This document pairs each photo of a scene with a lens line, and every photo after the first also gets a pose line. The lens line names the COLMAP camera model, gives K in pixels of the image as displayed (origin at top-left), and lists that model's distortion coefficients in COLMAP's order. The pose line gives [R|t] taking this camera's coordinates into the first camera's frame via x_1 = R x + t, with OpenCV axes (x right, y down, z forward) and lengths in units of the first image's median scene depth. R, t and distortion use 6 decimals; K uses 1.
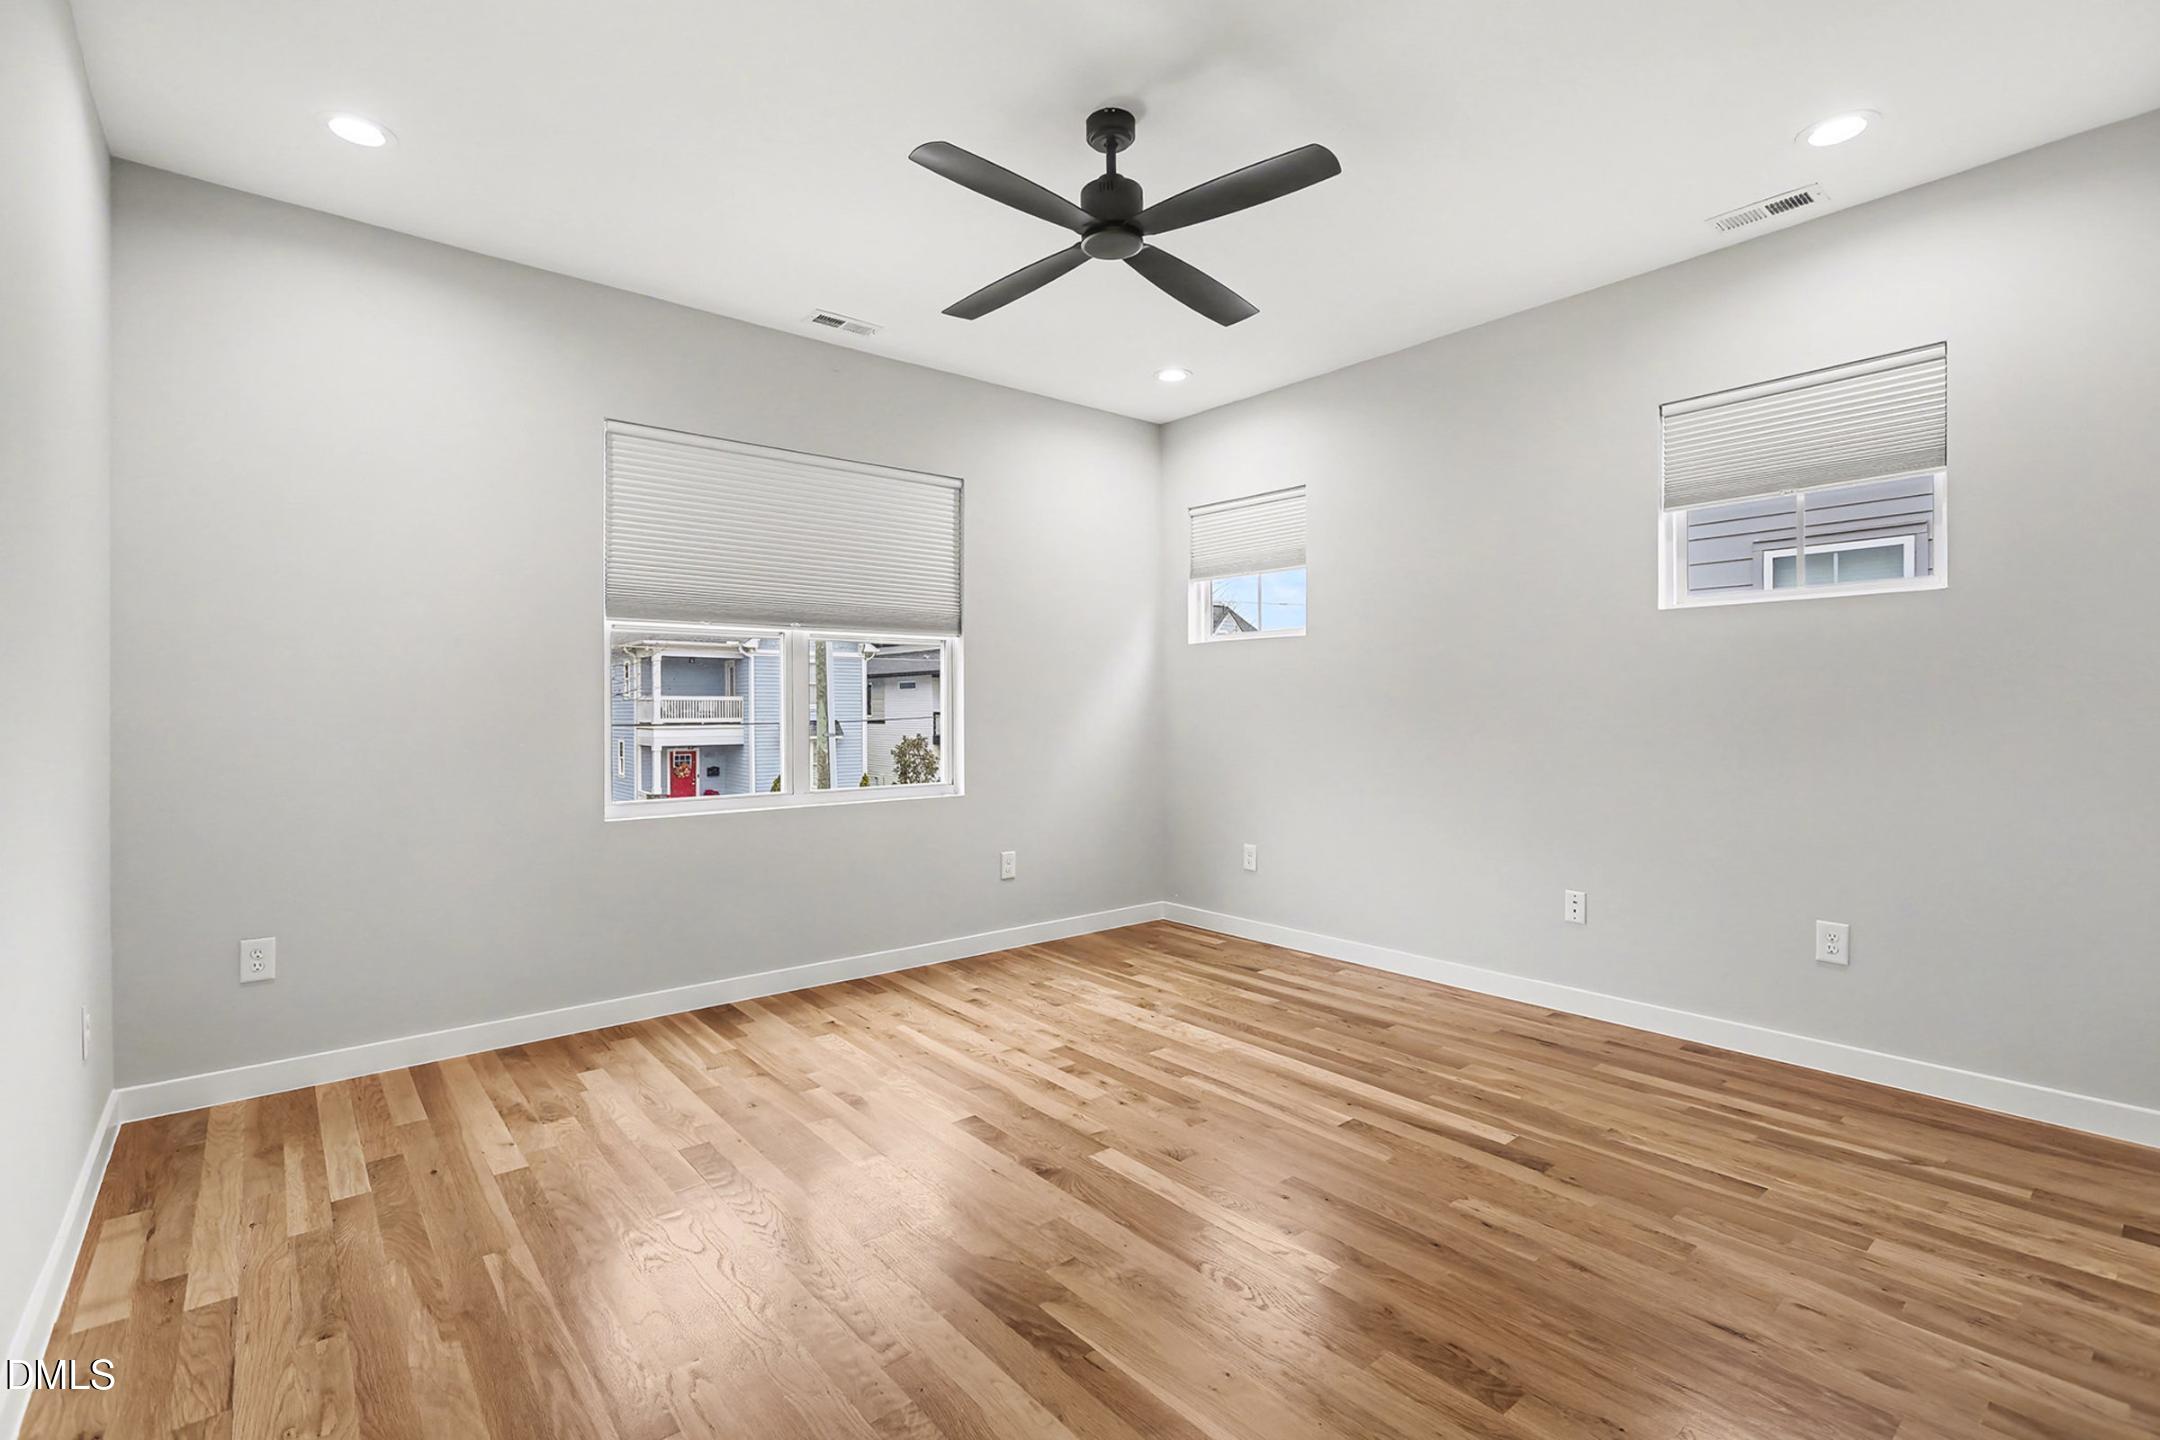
lens RADIAL K [[996.1, 0, 1085.1], [0, 996.1, 708.7], [0, 0, 1]] dist [-0.002411, 0.000309]
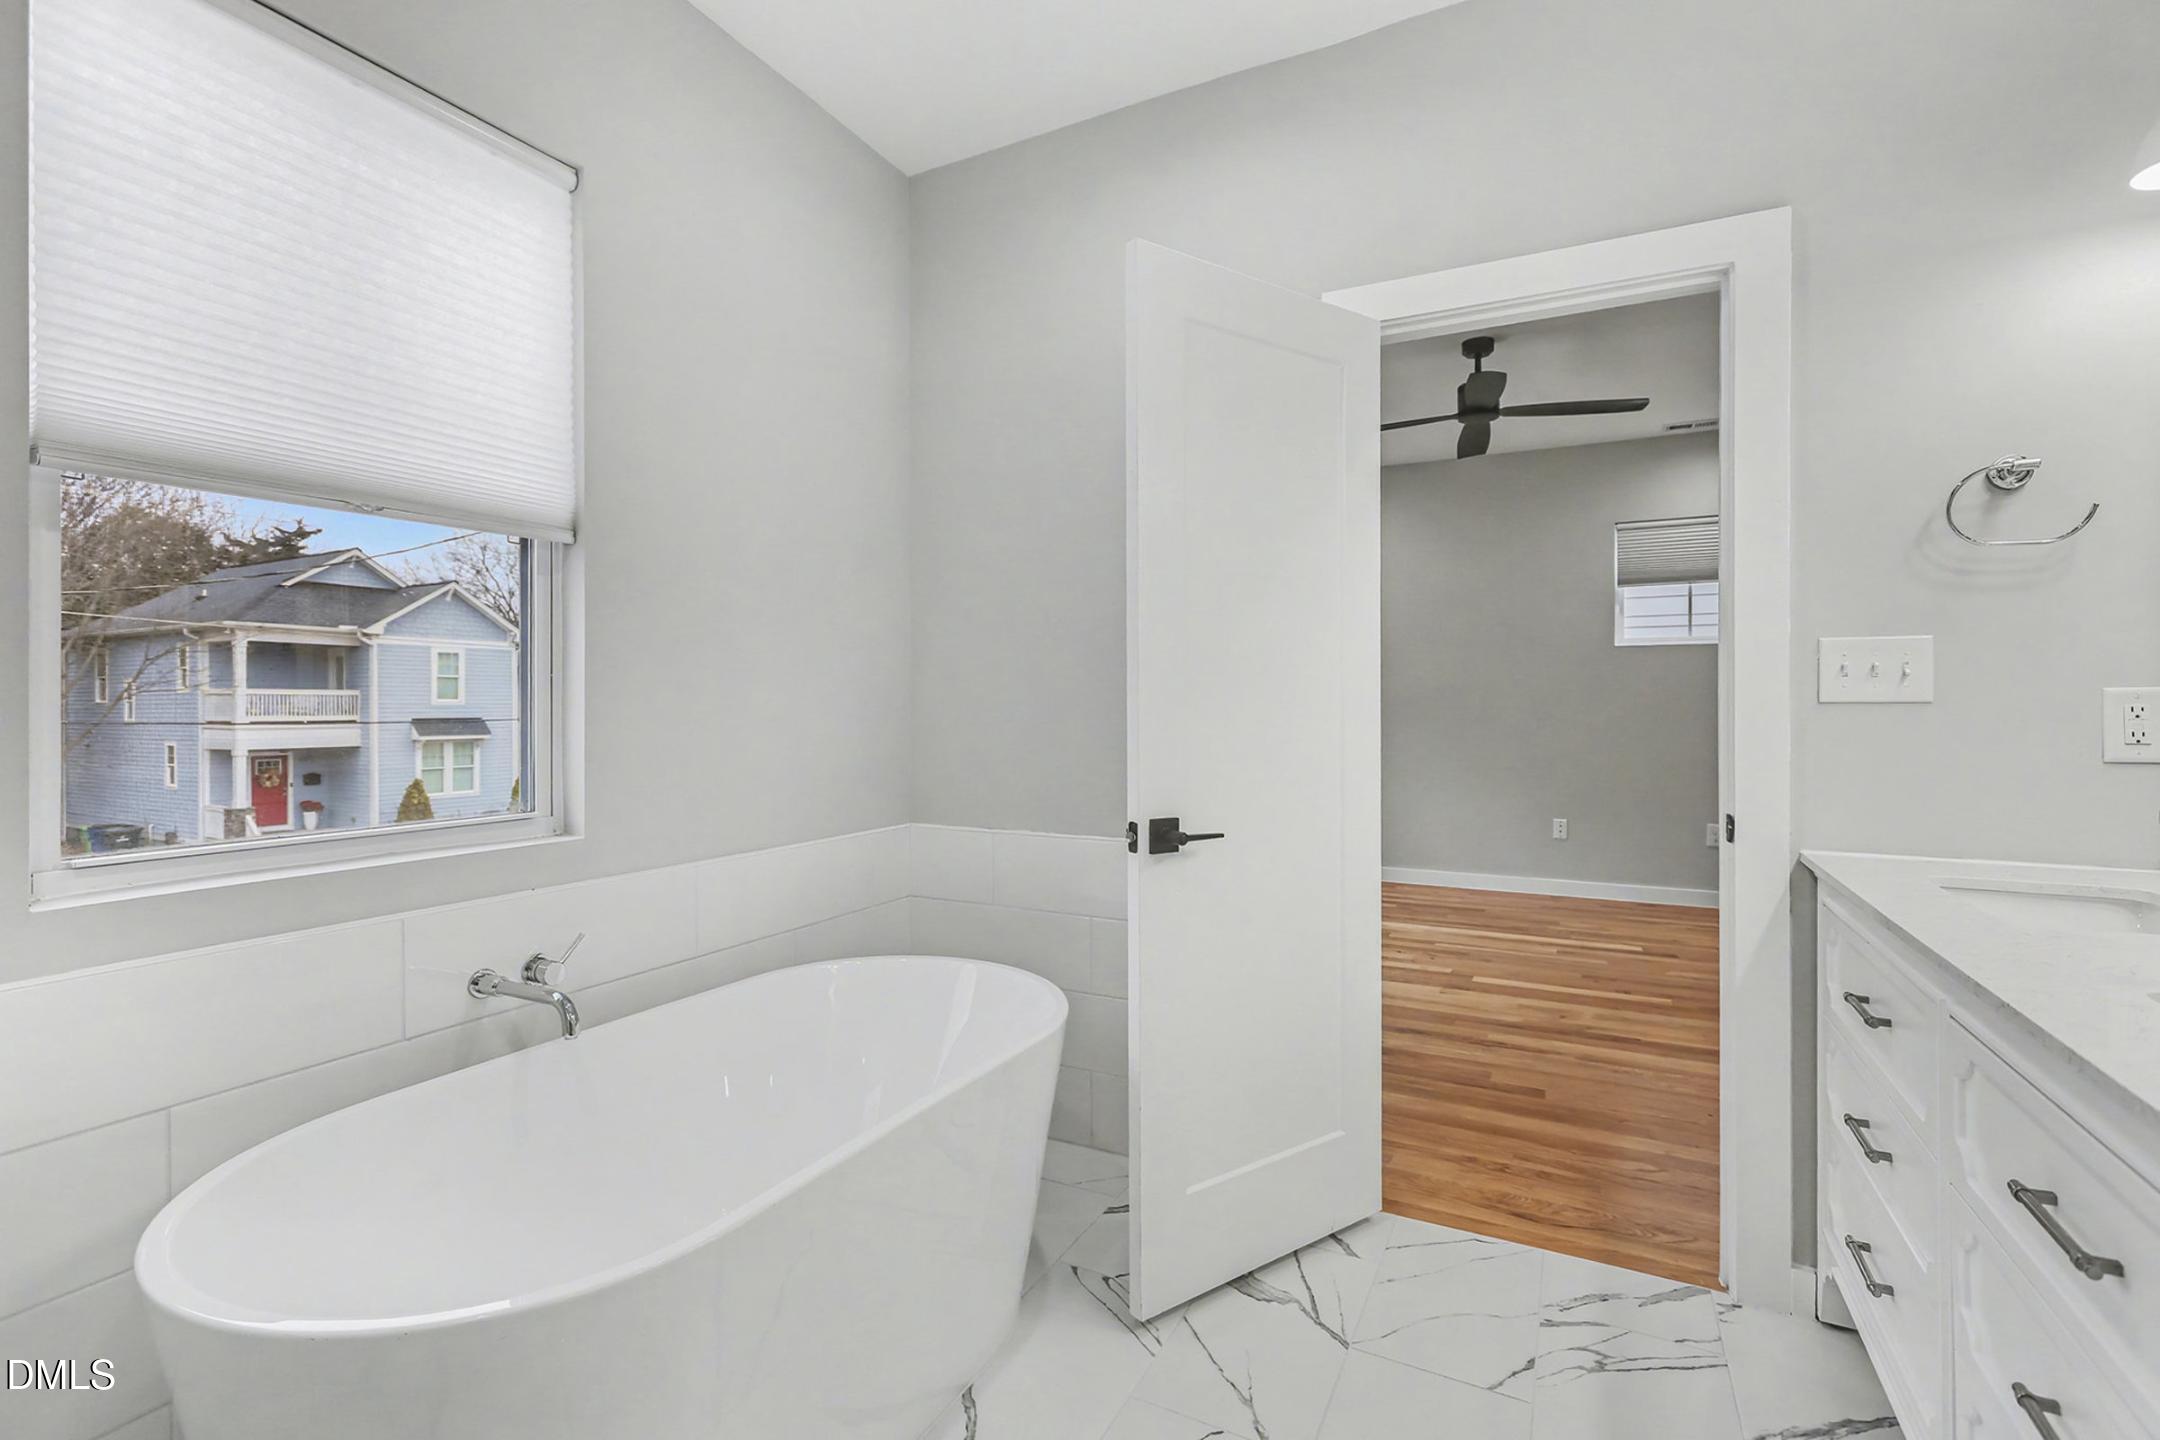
lens RADIAL K [[978.7, 0, 1082.9], [0, 978.7, 699.3], [0, 0, 1]] dist [-0.007760, 0.001724]
pose [[0.920219, 0.007024, 0.391340, -0.891935], [-0.003603, 0.999949, -0.009475, 0.008772], [-0.391386, 0.007309, 0.920197, -0.157363]]
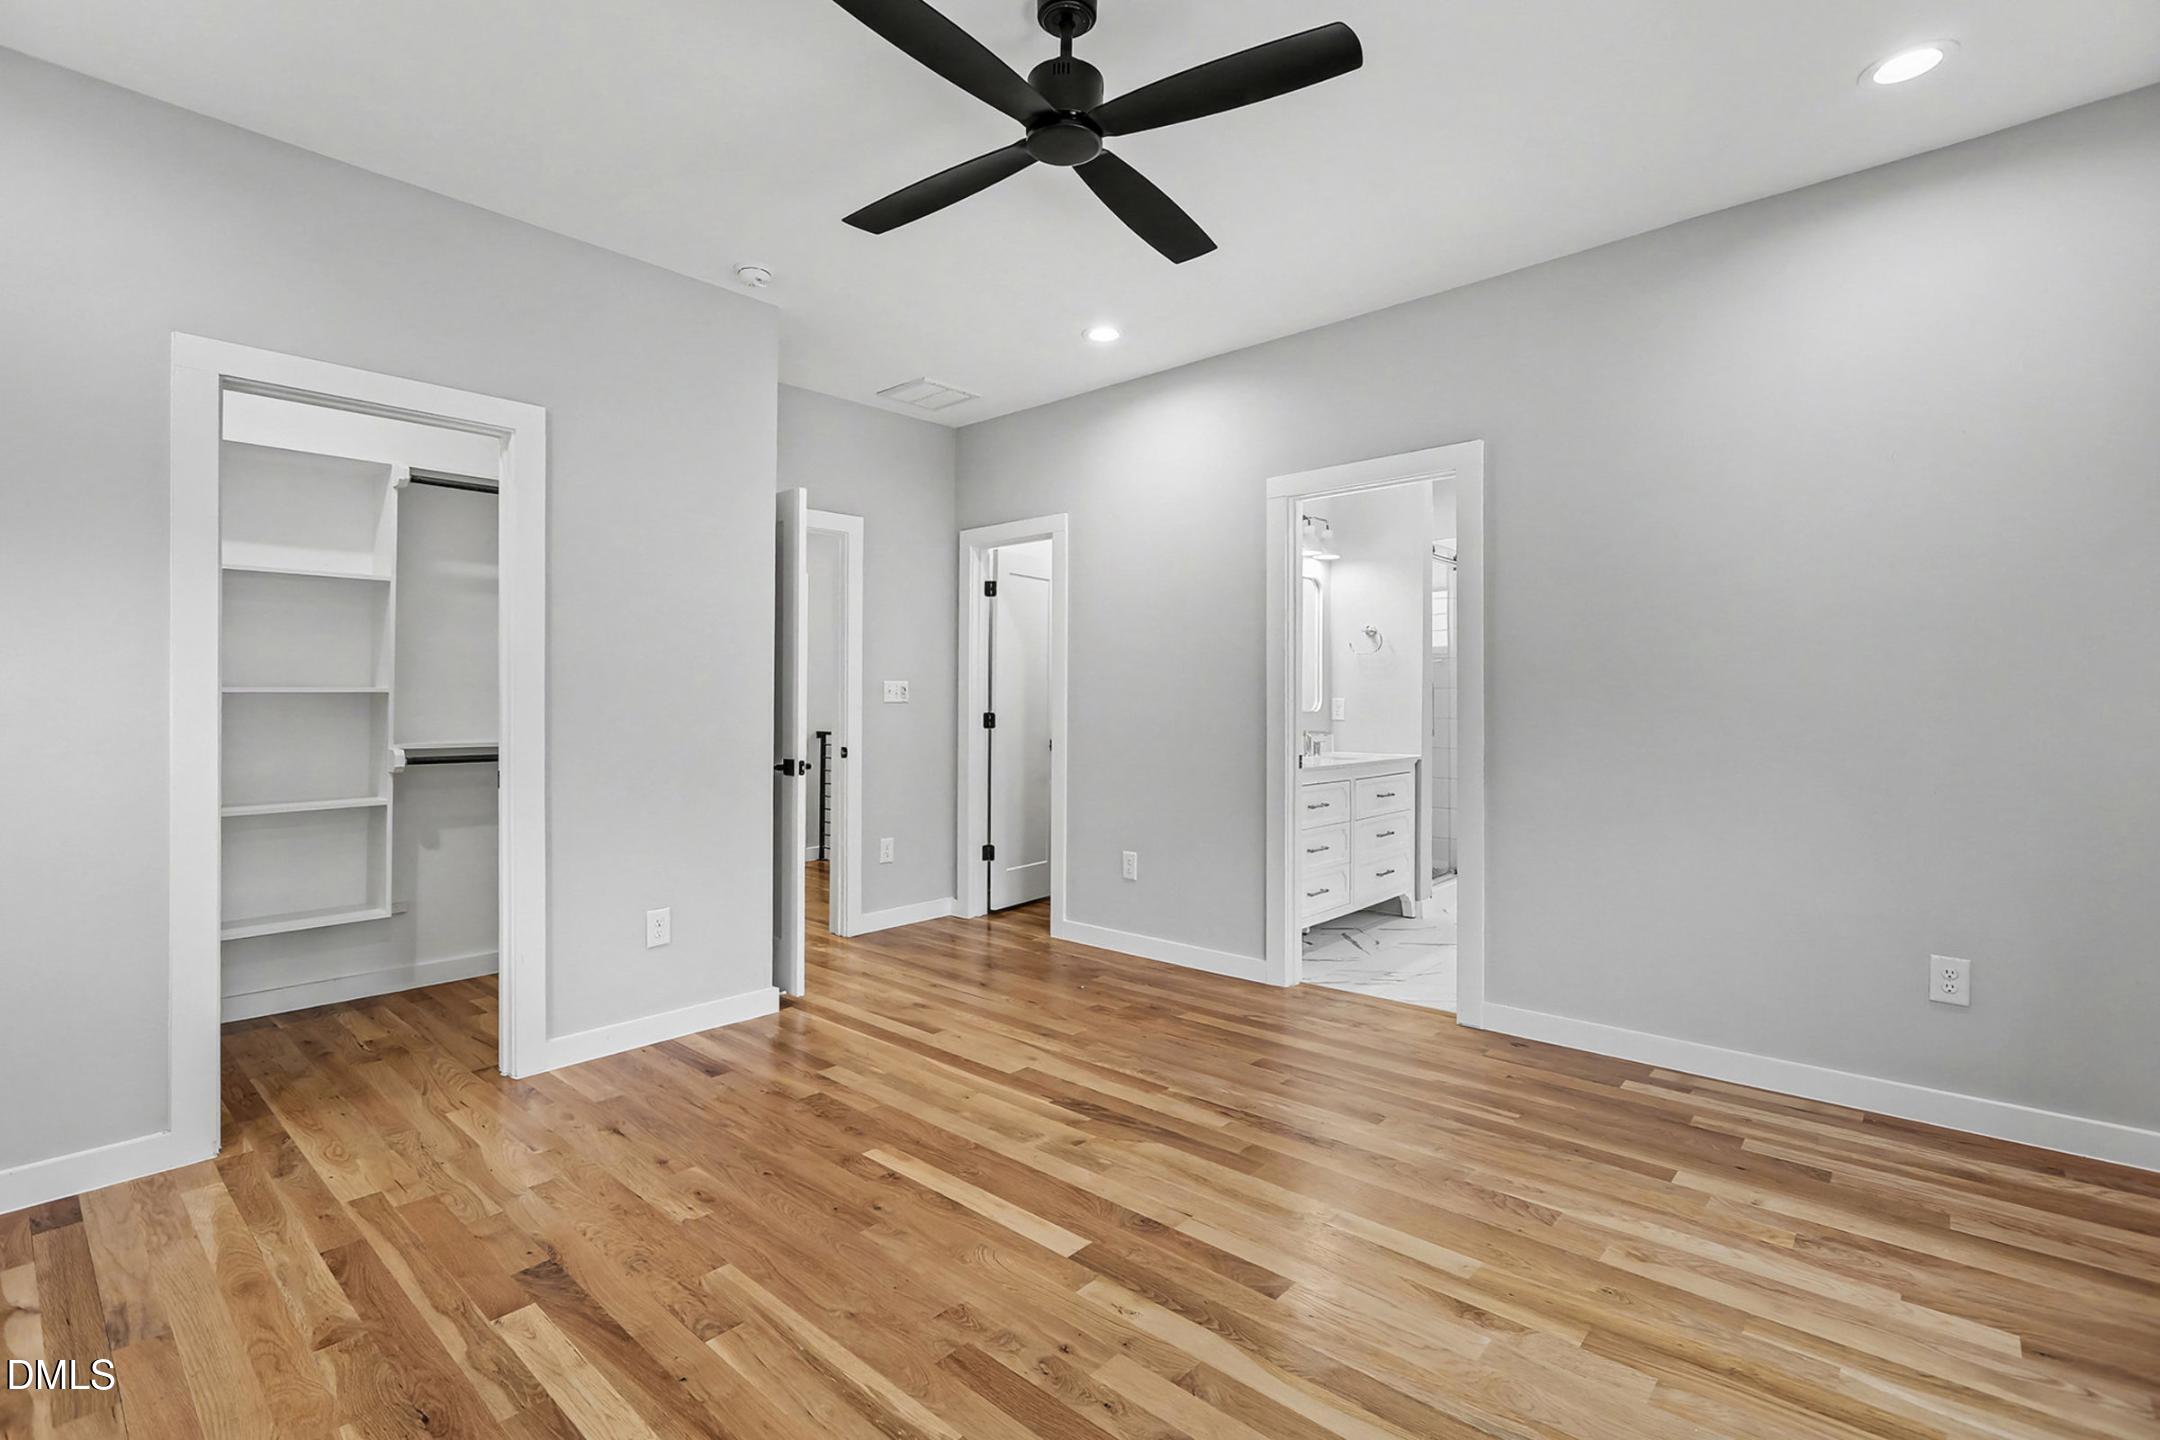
lens RADIAL K [[996.1, 0, 1085.1], [0, 996.1, 708.7], [0, 0, 1]] dist [-0.002411, 0.000309]
pose [[-0.989705, 0.009274, -0.142819, 0.092115], [0.007823, 0.999912, 0.010720, -0.004732], [0.142906, 0.009493, -0.989691, 1.359811]]
